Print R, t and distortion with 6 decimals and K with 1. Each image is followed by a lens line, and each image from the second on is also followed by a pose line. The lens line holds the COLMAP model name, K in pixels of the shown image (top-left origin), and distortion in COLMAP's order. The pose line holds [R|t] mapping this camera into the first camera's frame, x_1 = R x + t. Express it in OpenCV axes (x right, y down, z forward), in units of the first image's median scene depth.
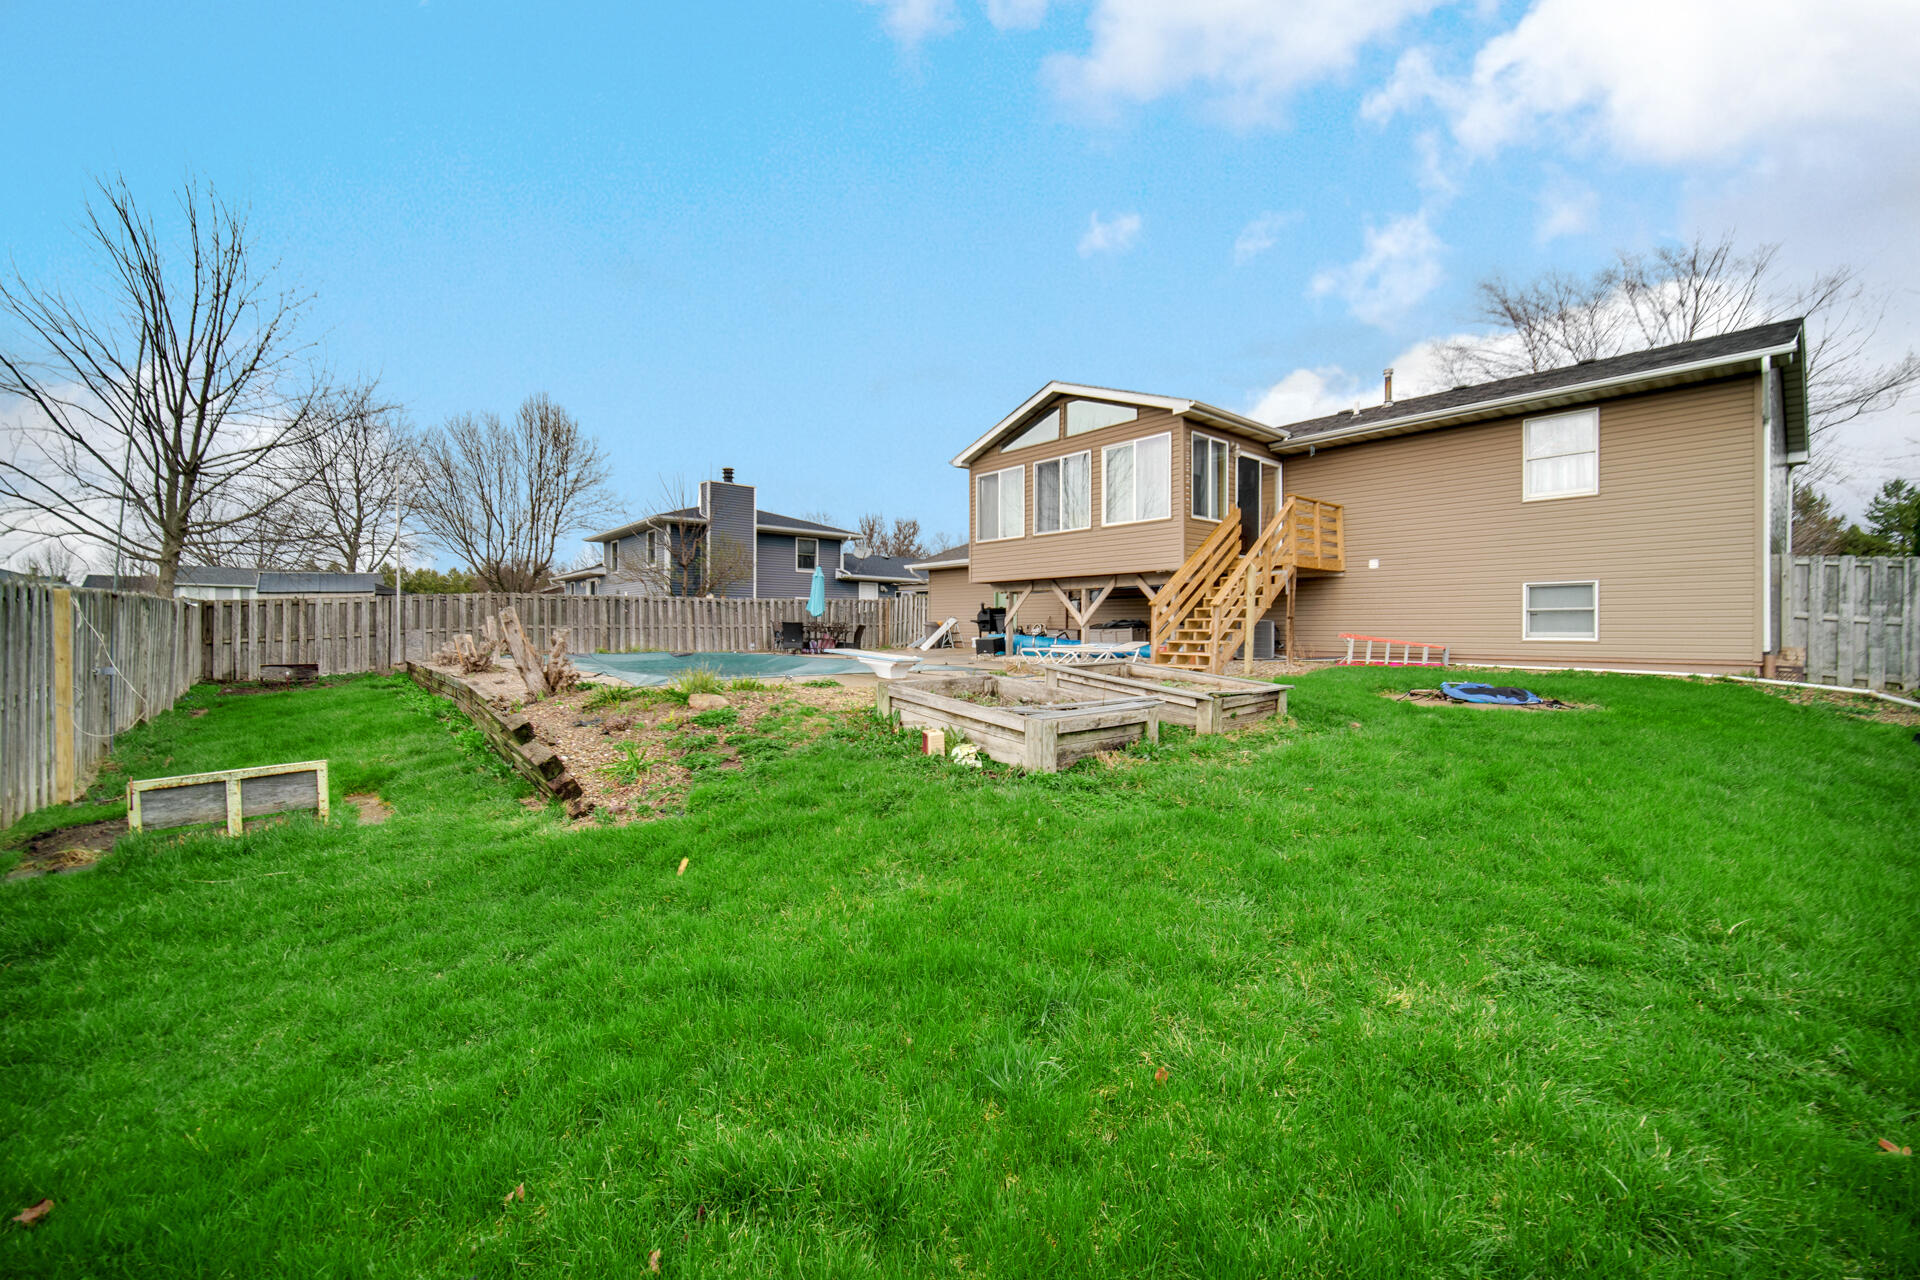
lens RADIAL K [[754.8, 0, 951.6], [0, 754.8, 637.8], [0, 0, 1]] dist [-0.003315, -0.000189]
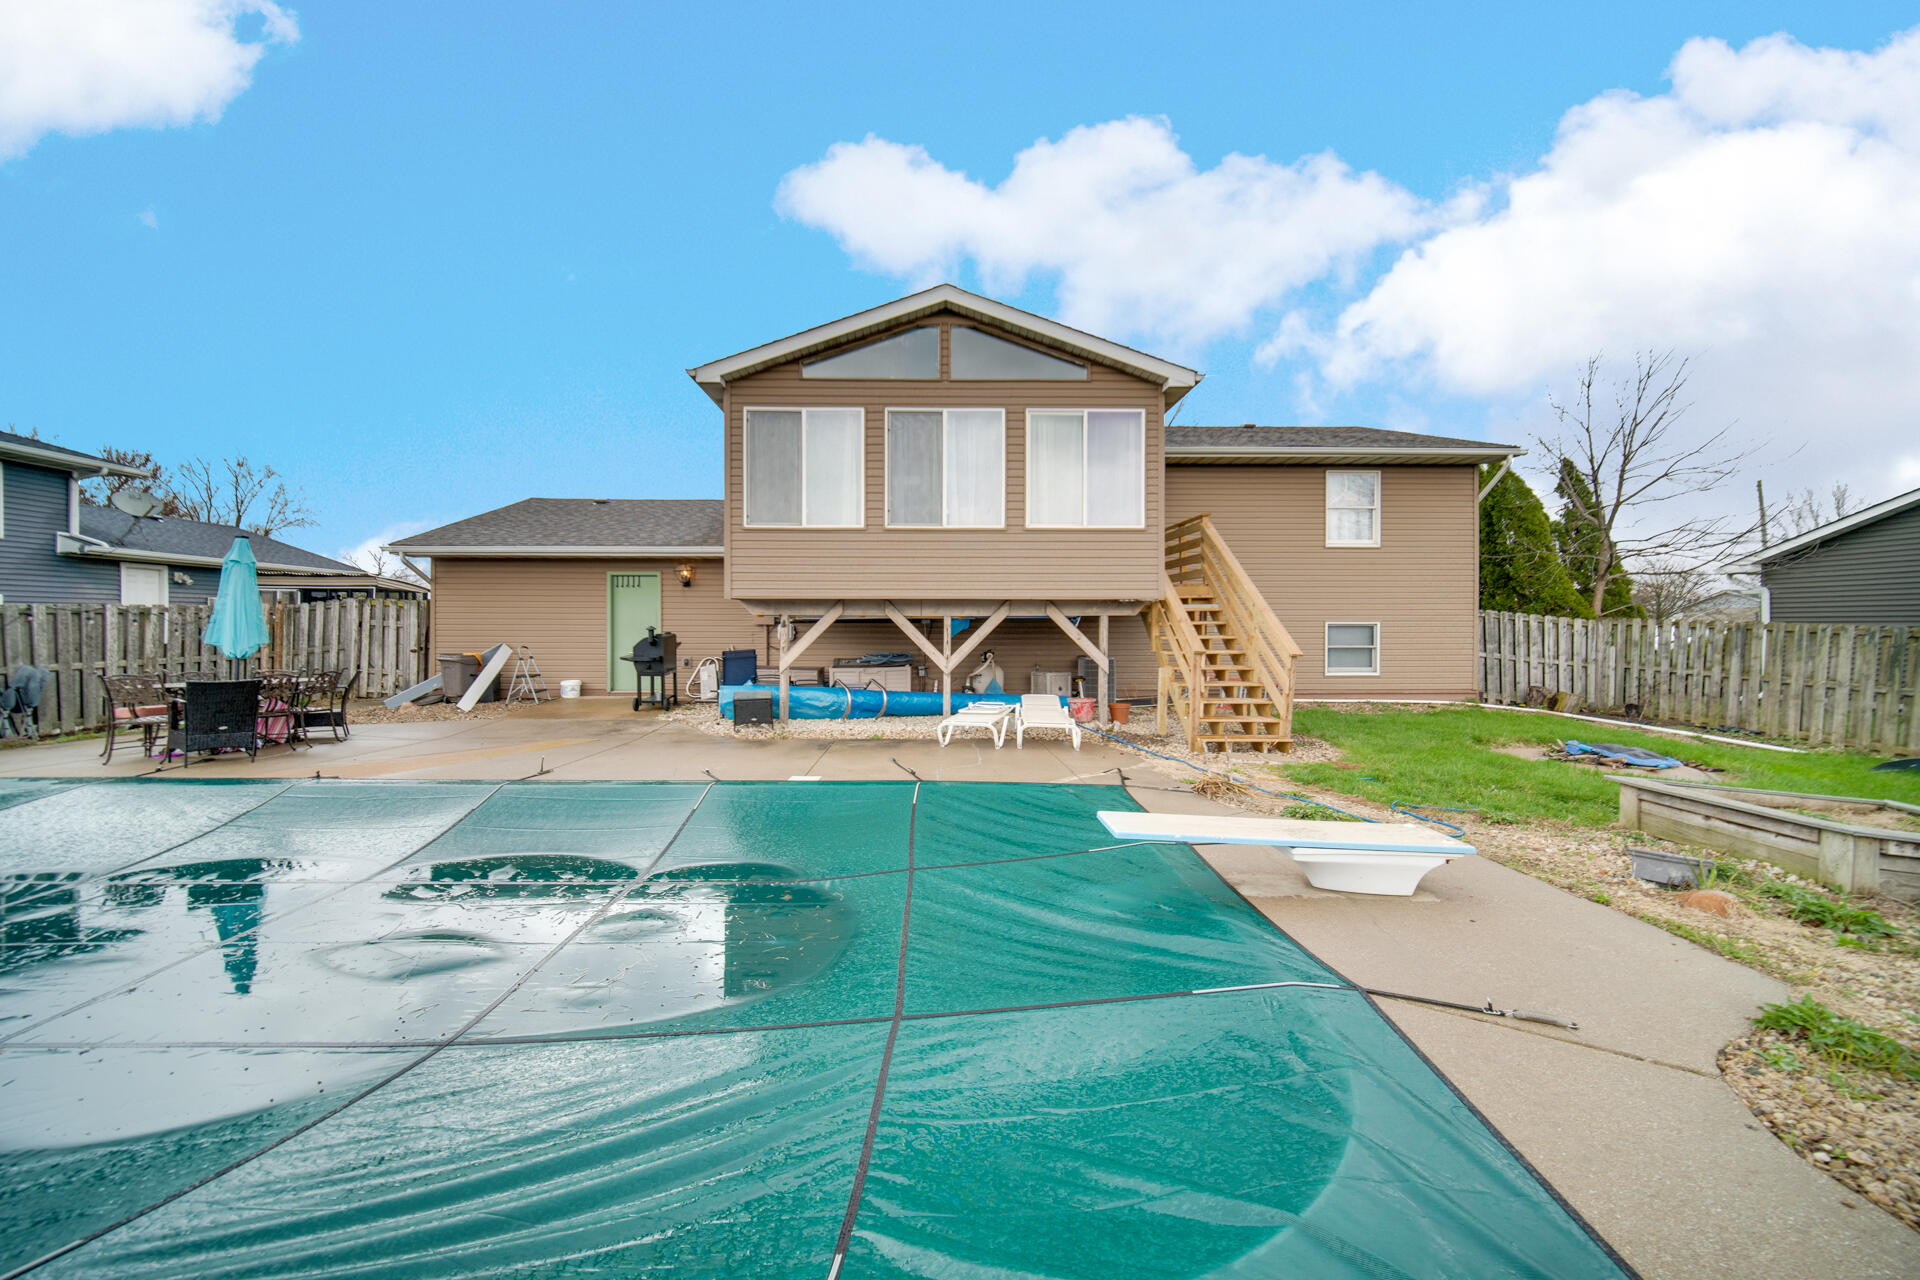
lens RADIAL K [[754.8, 0, 951.6], [0, 754.8, 637.8], [0, 0, 1]] dist [-0.003315, -0.000189]
pose [[0.634054, -0.016269, 0.773118, -0.342671], [0.009472, 0.999867, 0.013272, -0.058472], [-0.773231, -0.001092, 0.634124, 0.606794]]
